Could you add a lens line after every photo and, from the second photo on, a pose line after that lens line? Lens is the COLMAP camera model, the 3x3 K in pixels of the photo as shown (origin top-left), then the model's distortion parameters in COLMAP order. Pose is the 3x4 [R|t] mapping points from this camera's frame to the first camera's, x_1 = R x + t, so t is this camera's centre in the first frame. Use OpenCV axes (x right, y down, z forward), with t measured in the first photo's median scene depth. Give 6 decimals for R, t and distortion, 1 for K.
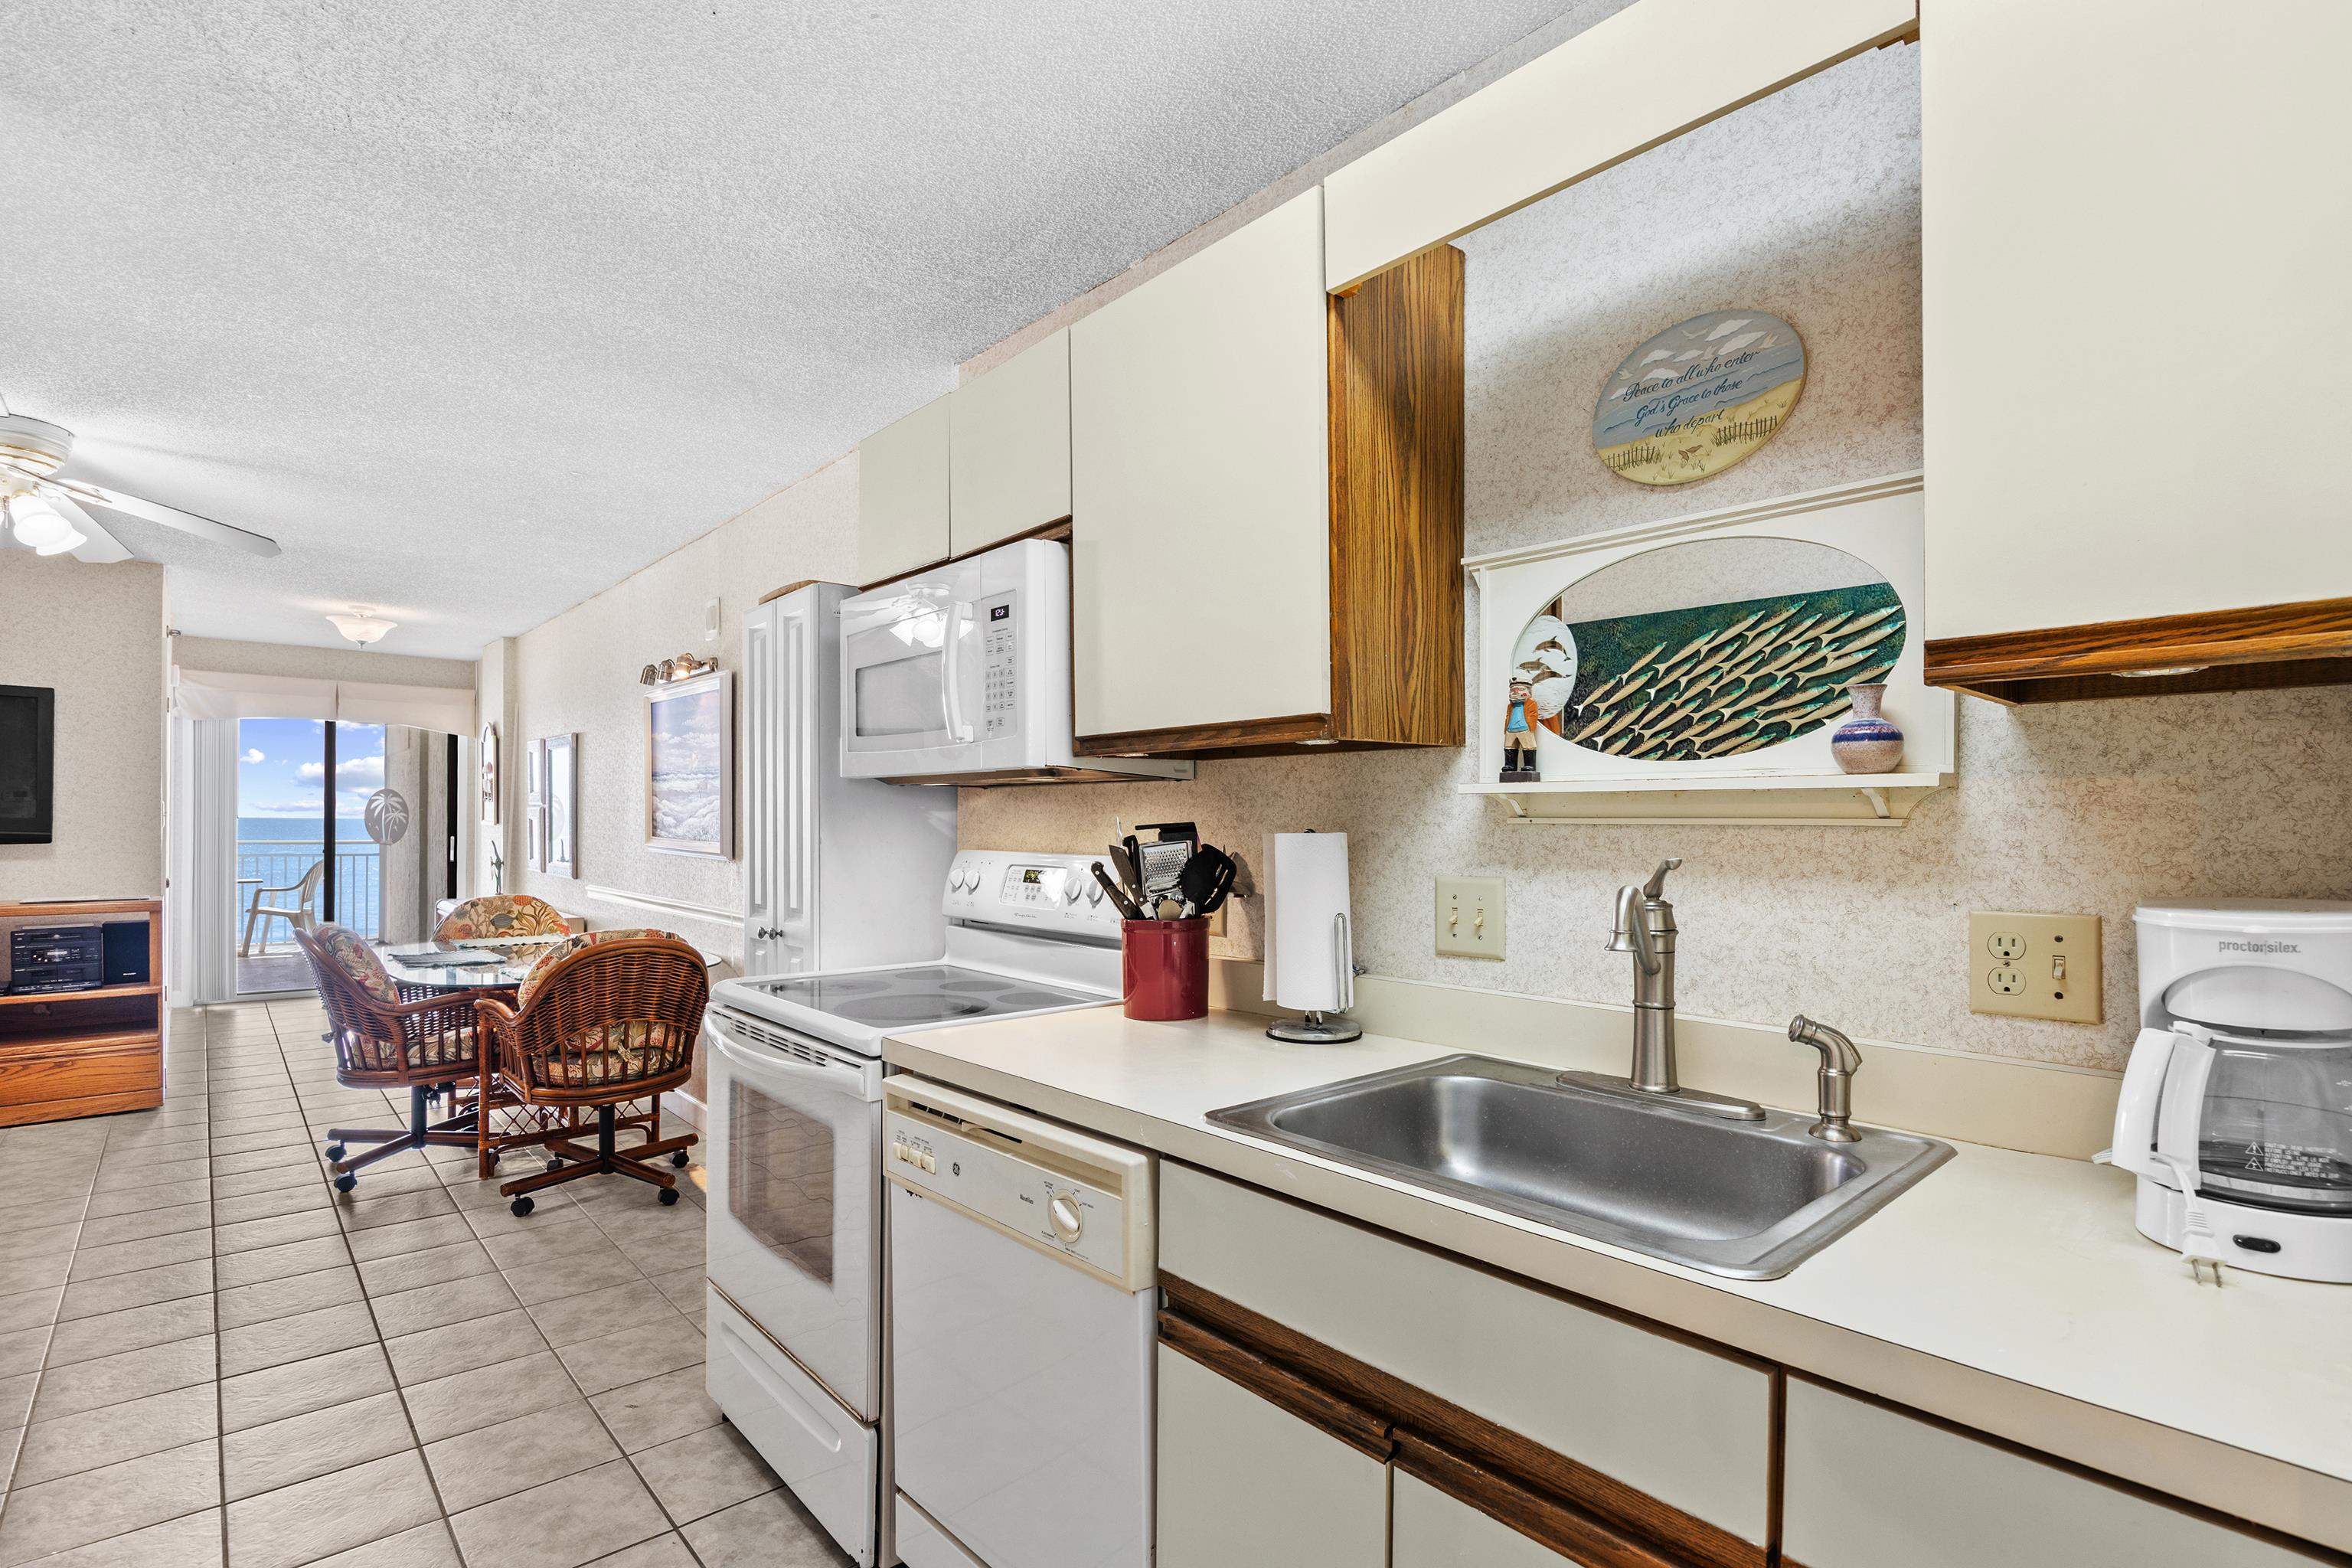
lens RADIAL K [[1115.0, 0, 1175.0], [0, 1115.0, 829.0], [0, 0, 1]] dist [-0.013152, 0.000619]
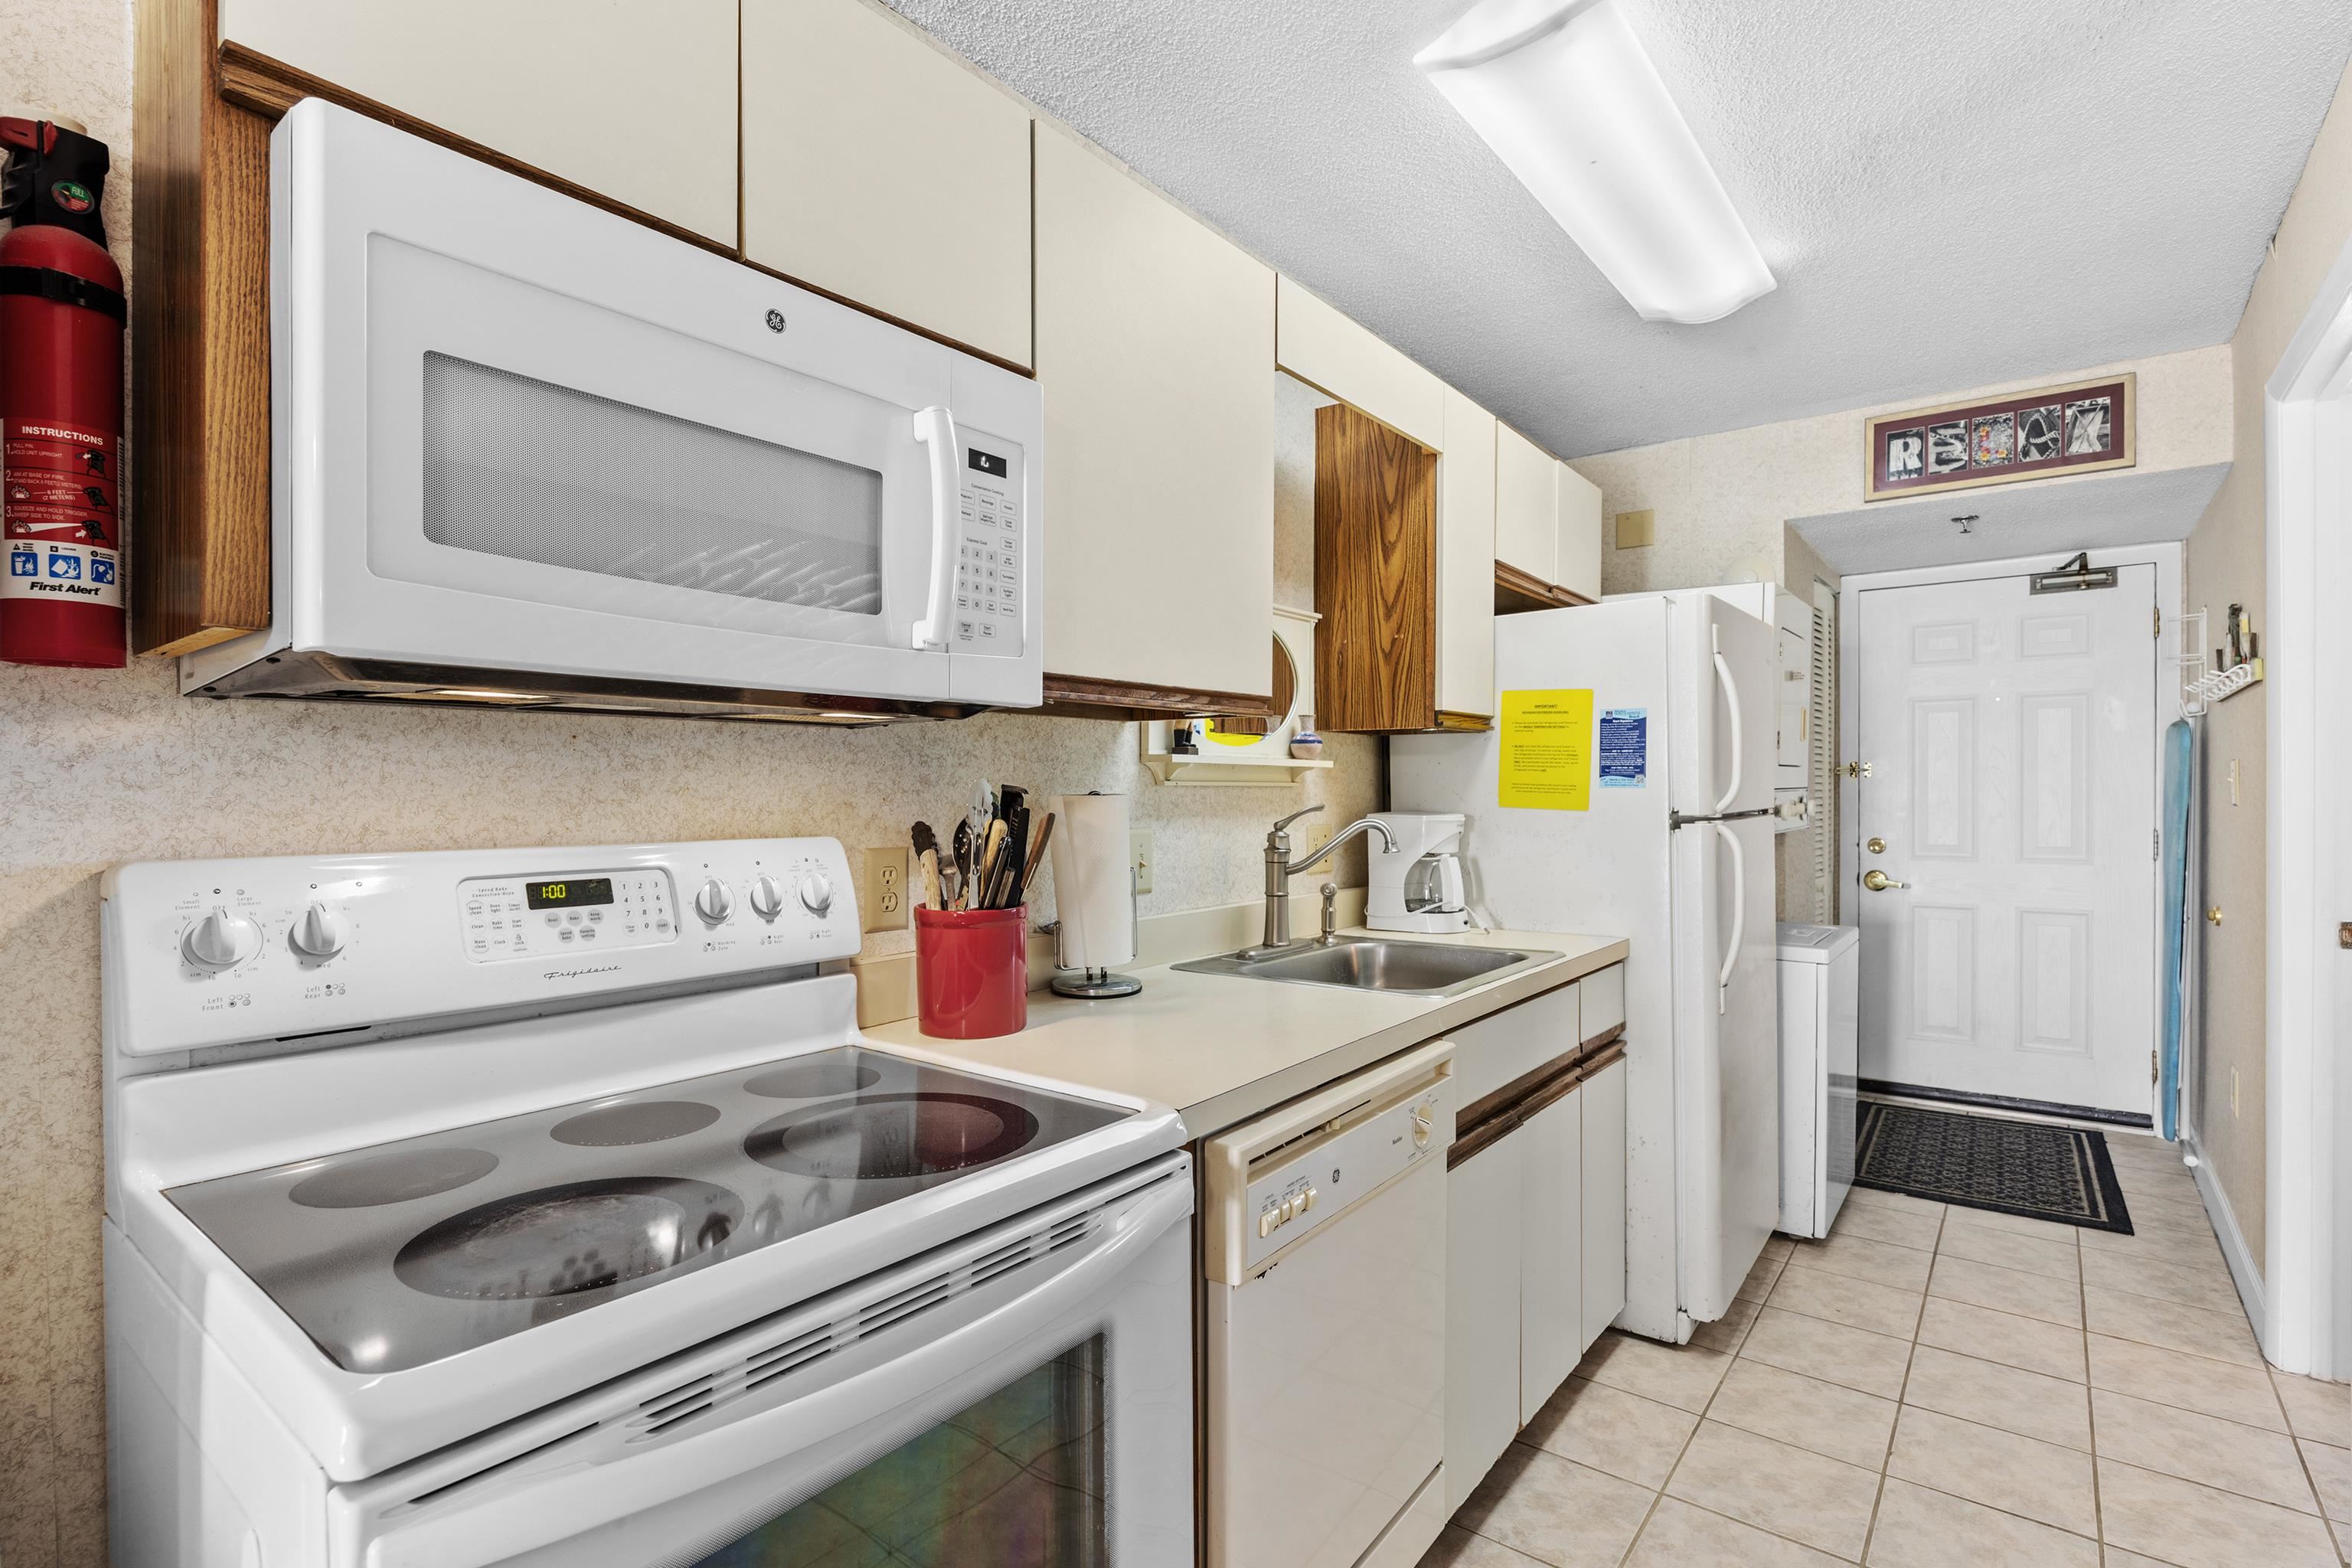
lens RADIAL K [[1115.0, 0, 1155.7], [0, 1115.0, 804.8], [0, 0, 1]] dist [-0.013152, 0.000619]
pose [[-0.172139, -0.017258, 0.984921, -0.352836], [0.006368, 0.999806, 0.018632, -0.002521], [-0.985052, 0.009480, -0.171996, 0.438702]]
